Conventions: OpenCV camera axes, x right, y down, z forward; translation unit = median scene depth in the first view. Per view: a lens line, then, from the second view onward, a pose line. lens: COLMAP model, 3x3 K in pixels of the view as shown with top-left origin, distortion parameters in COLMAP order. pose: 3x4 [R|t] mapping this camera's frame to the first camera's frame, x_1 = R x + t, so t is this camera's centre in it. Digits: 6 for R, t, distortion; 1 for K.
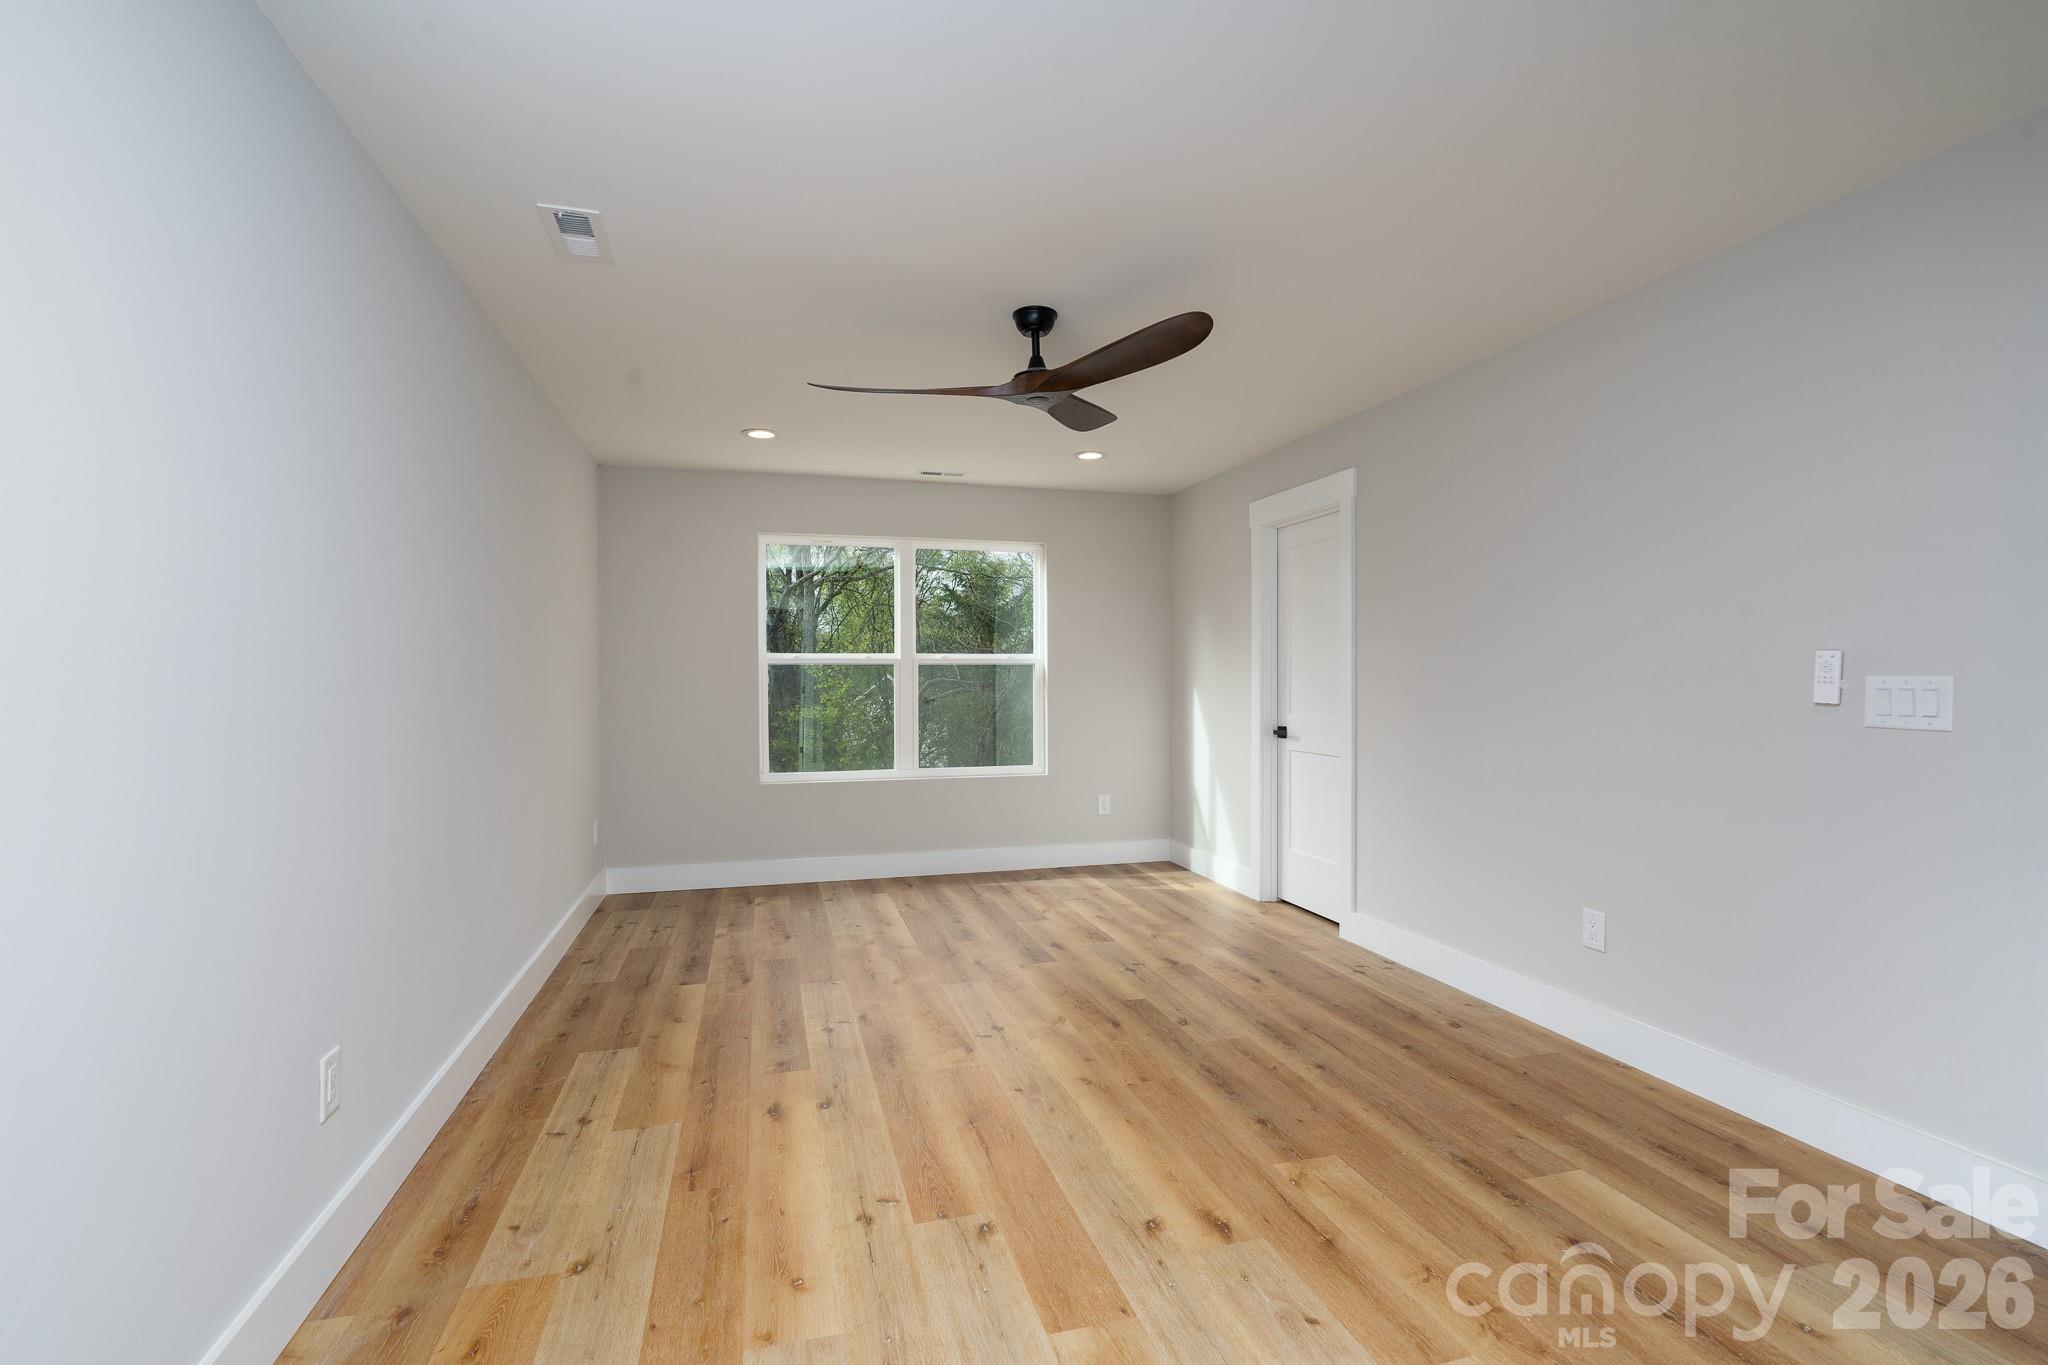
lens RADIAL K [[951.3, 0, 1029.9], [0, 951.3, 689.8], [0, 0, 1]] dist [-0.001315, 0.000334]
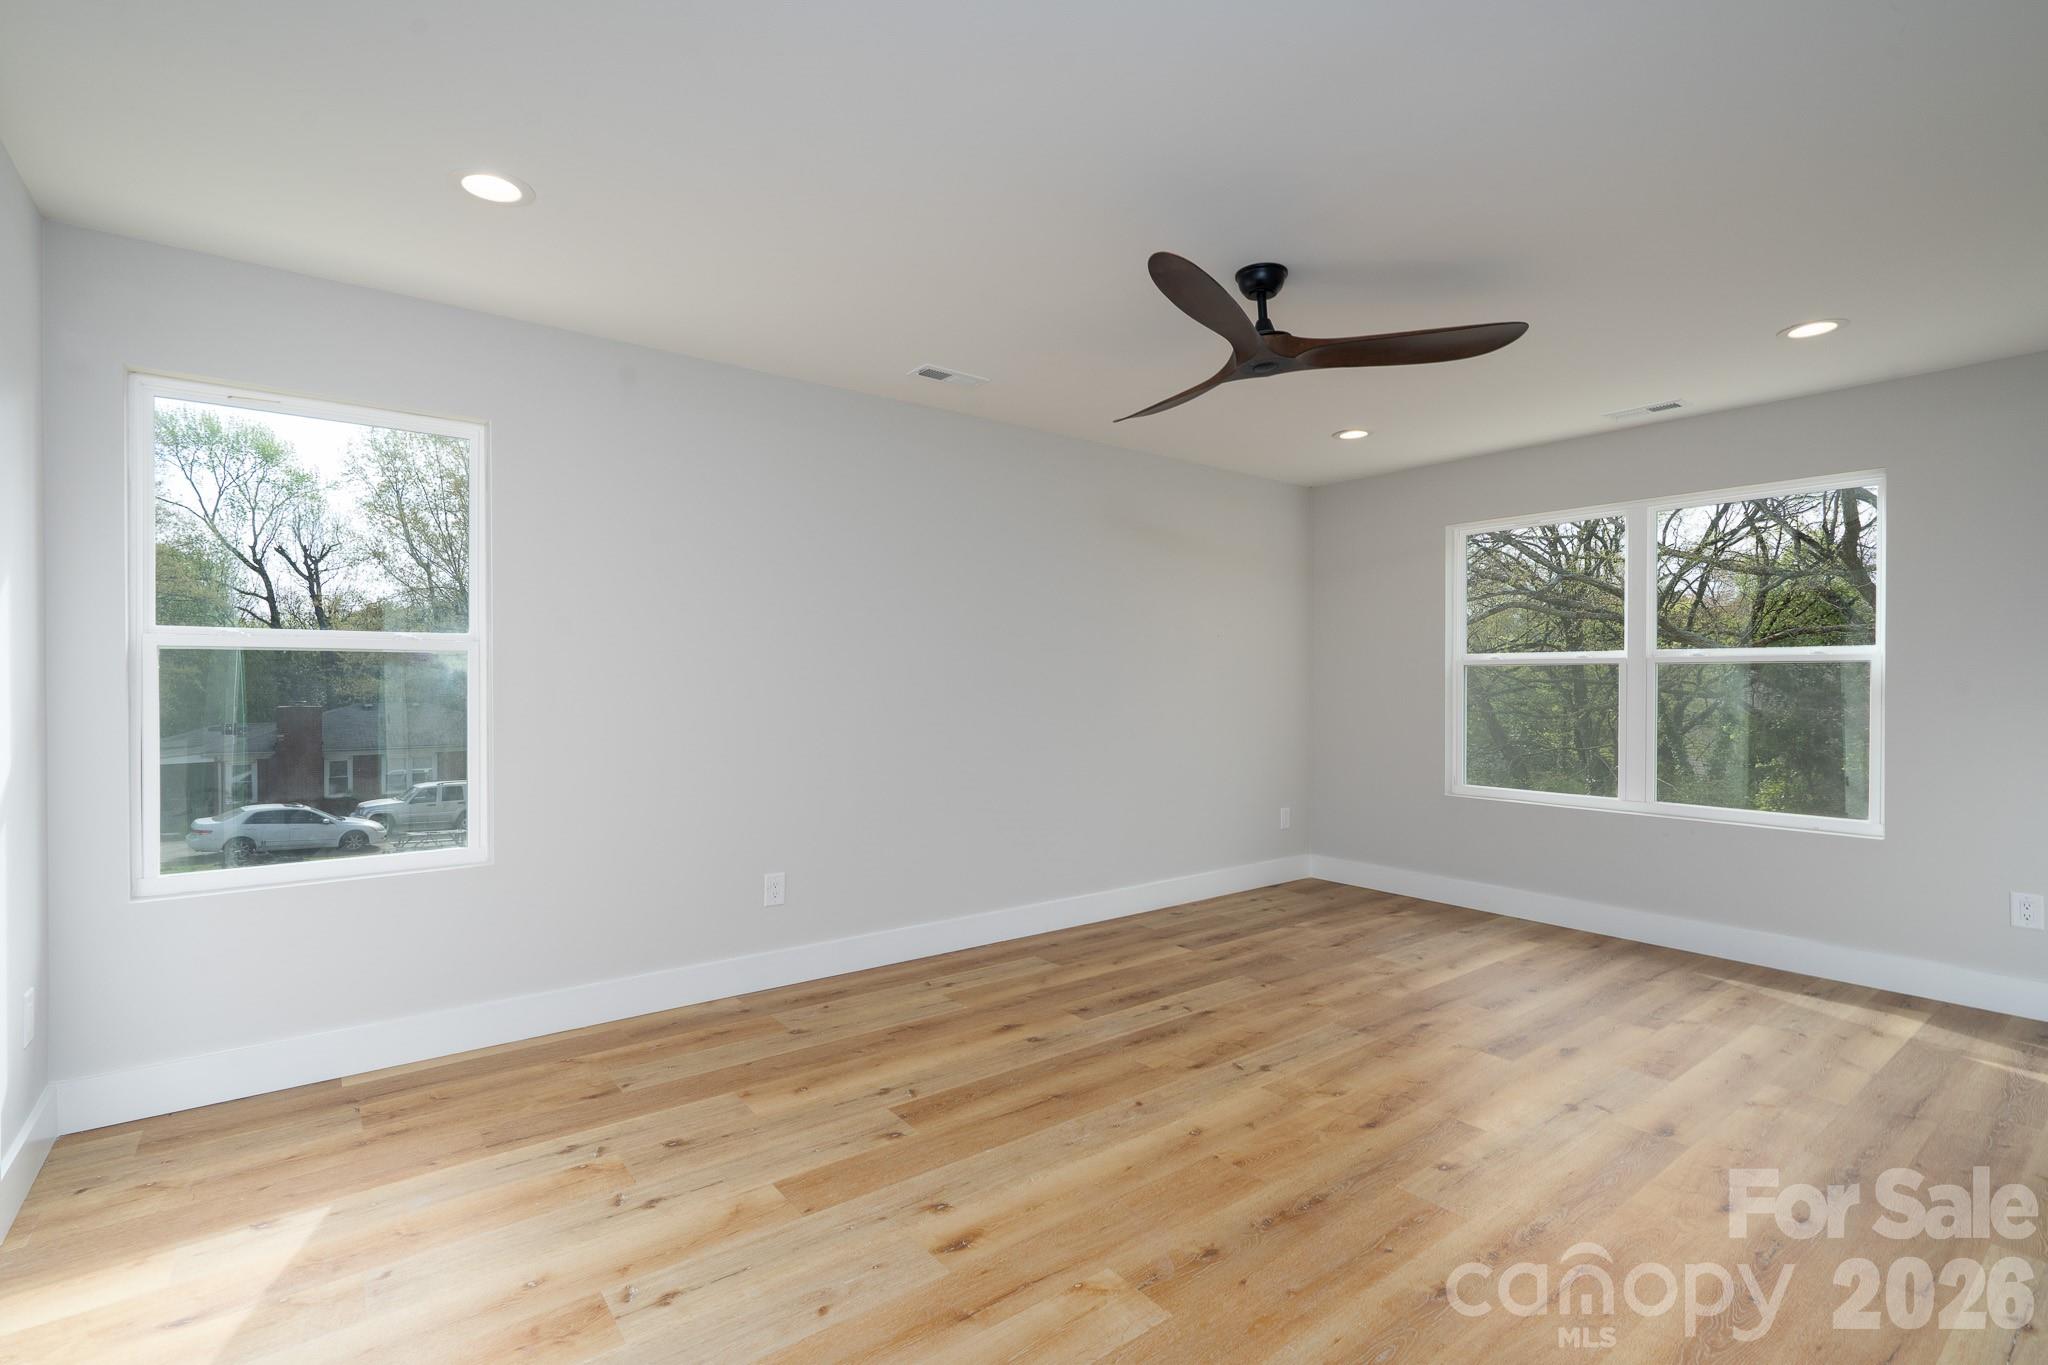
lens RADIAL K [[951.3, 0, 1012.8], [0, 951.3, 677.8], [0, 0, 1]] dist [-0.001315, 0.000334]
pose [[0.349998, 0.000338, -0.936750, 0.715124], [-0.014853, 0.999876, -0.005189, -0.006831], [0.936633, 0.015730, 0.349960, 0.444894]]
